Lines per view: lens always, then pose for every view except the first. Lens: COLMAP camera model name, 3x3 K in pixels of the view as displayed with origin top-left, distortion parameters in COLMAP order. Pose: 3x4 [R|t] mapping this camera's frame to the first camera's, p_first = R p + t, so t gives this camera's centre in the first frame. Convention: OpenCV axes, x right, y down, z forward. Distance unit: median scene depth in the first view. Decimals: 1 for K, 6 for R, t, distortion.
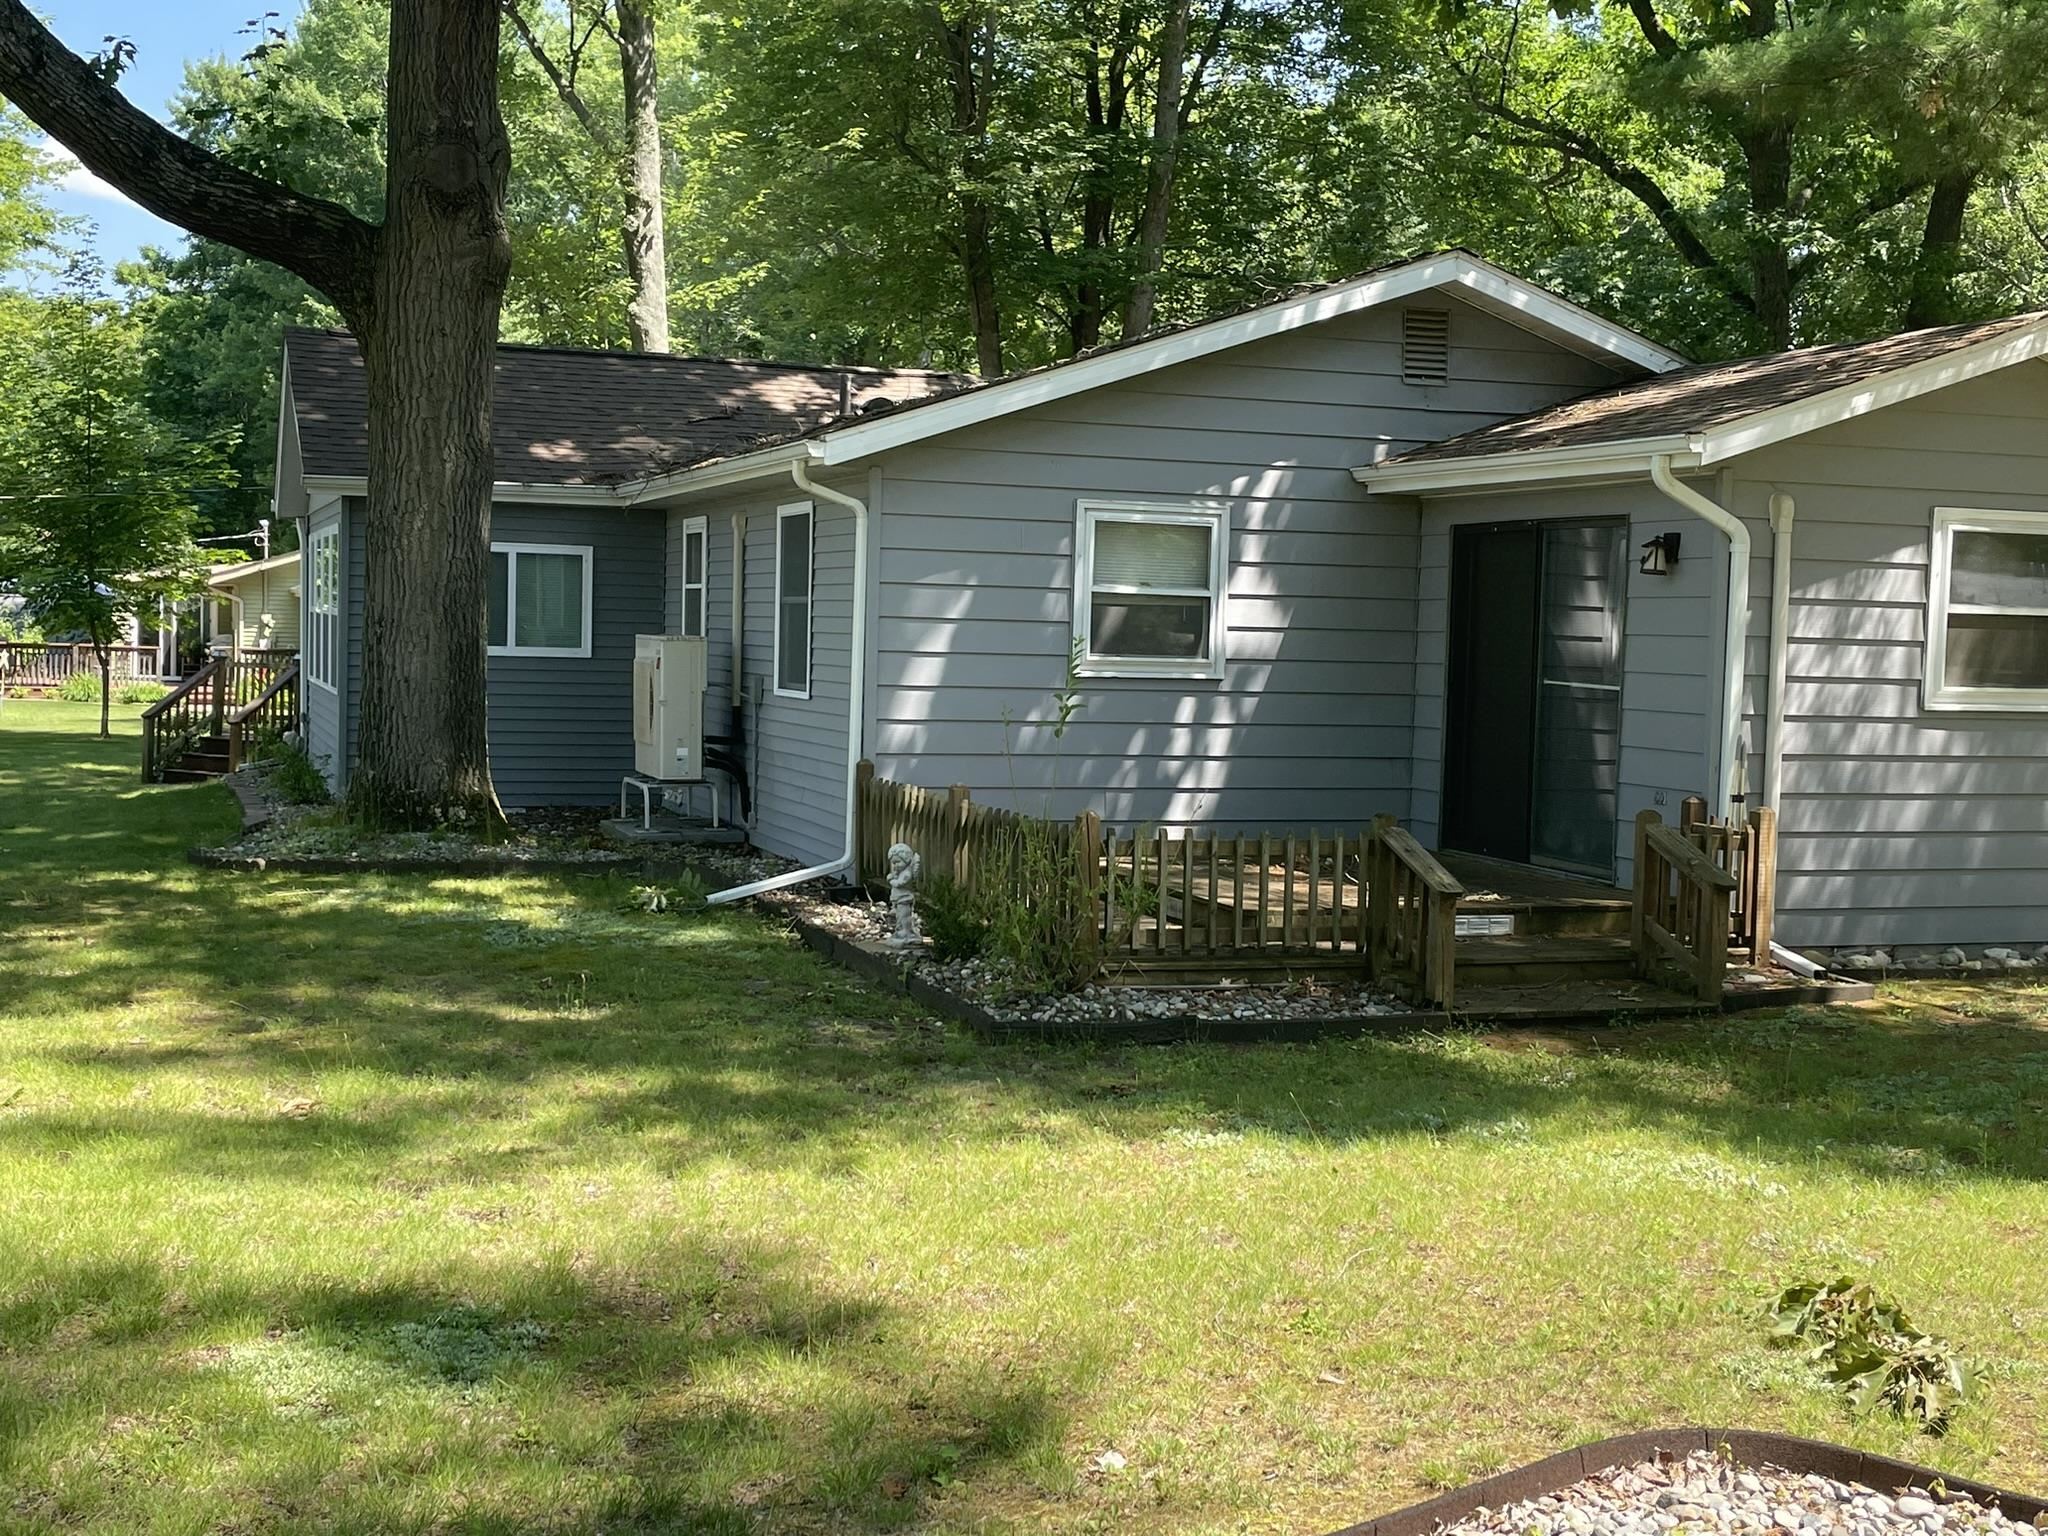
lens RADIAL K [[2320.4, 0, 1022.2], [0, 2320.4, 769.5], [0, 0, 1]] dist [0.078973, 0.000000]
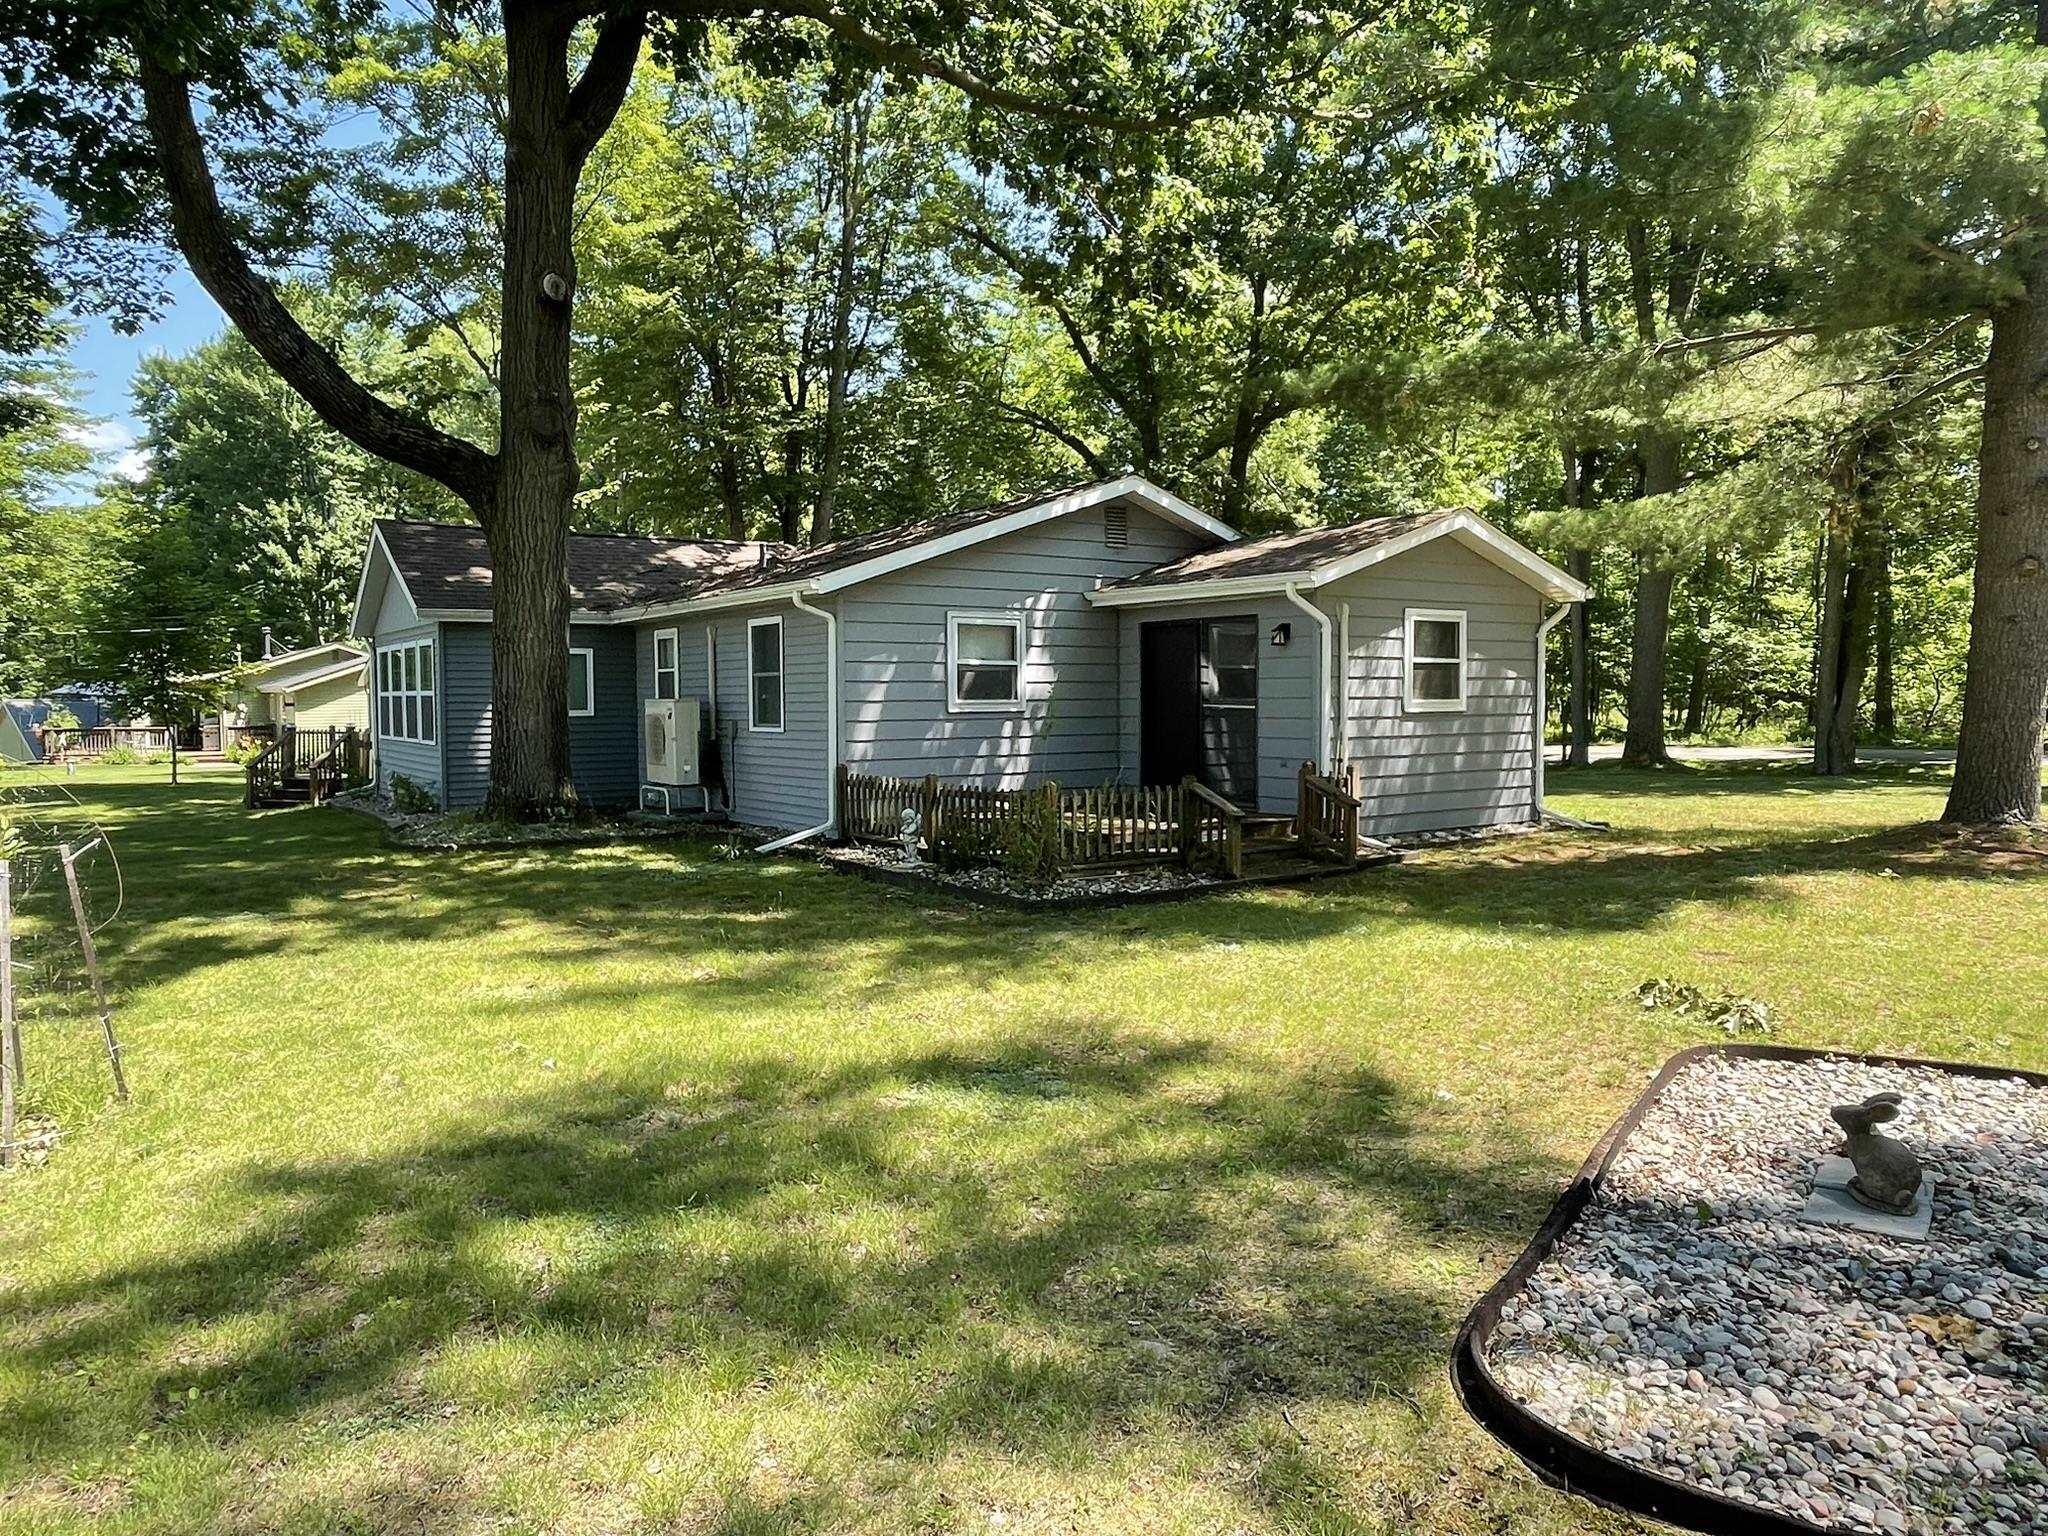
lens RADIAL K [[1326.9, 0, 1024.8], [0, 1326.9, 767.6], [0, 0, 1]] dist [0.005043, 0.002723]
pose [[0.966910, -0.047439, 0.250670, -0.176501], [0.048727, 0.998812, 0.001069, 0.003675], [-0.250422, 0.011181, 0.968072, 0.011190]]
